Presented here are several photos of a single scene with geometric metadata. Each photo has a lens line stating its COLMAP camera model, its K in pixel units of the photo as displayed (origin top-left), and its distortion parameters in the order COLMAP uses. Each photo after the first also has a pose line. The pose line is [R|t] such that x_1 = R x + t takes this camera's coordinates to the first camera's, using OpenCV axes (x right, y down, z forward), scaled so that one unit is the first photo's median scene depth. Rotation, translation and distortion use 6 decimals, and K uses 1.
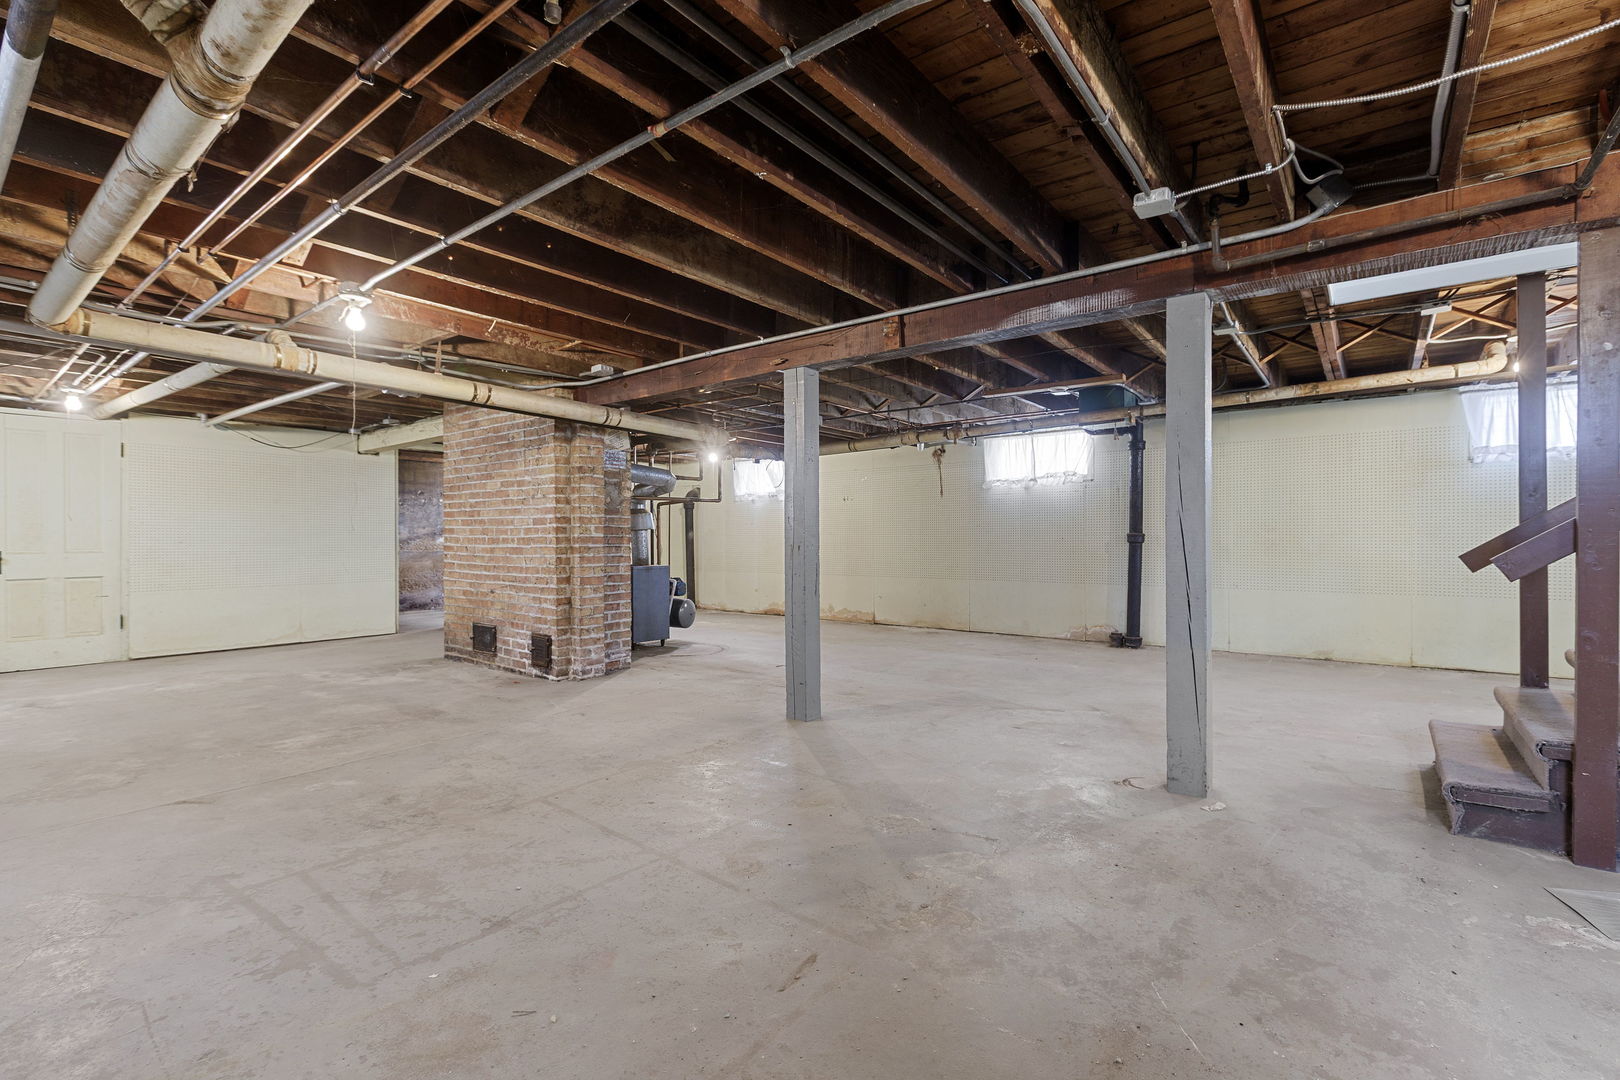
lens RADIAL K [[724.6, 0, 813.2], [0, 724.6, 538.7], [0, 0, 1]] dist [-0.002089, 0.000122]
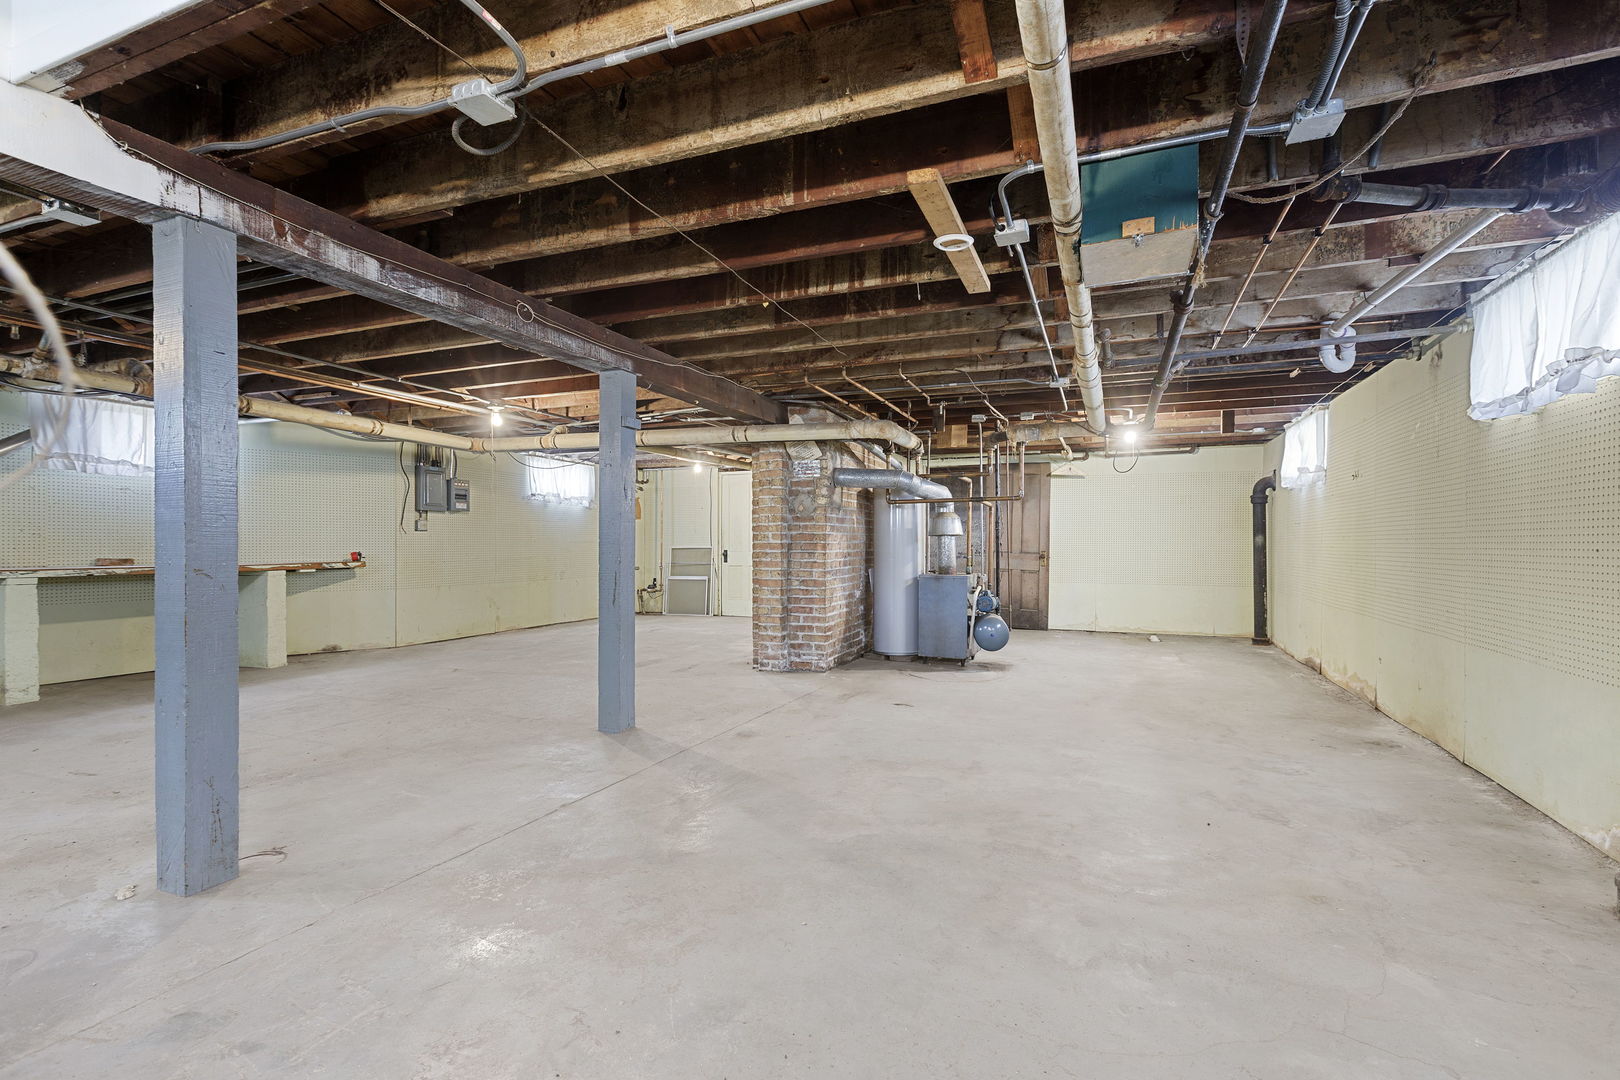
lens RADIAL K [[724.6, 0, 818.7], [0, 724.6, 545.2], [0, 0, 1]] dist [-0.002089, 0.000122]
pose [[0.289875, 0.002993, -0.957060, 0.762763], [-0.000718, 0.999996, 0.002910, -0.002670], [0.957064, -0.000156, 0.289876, 0.748239]]
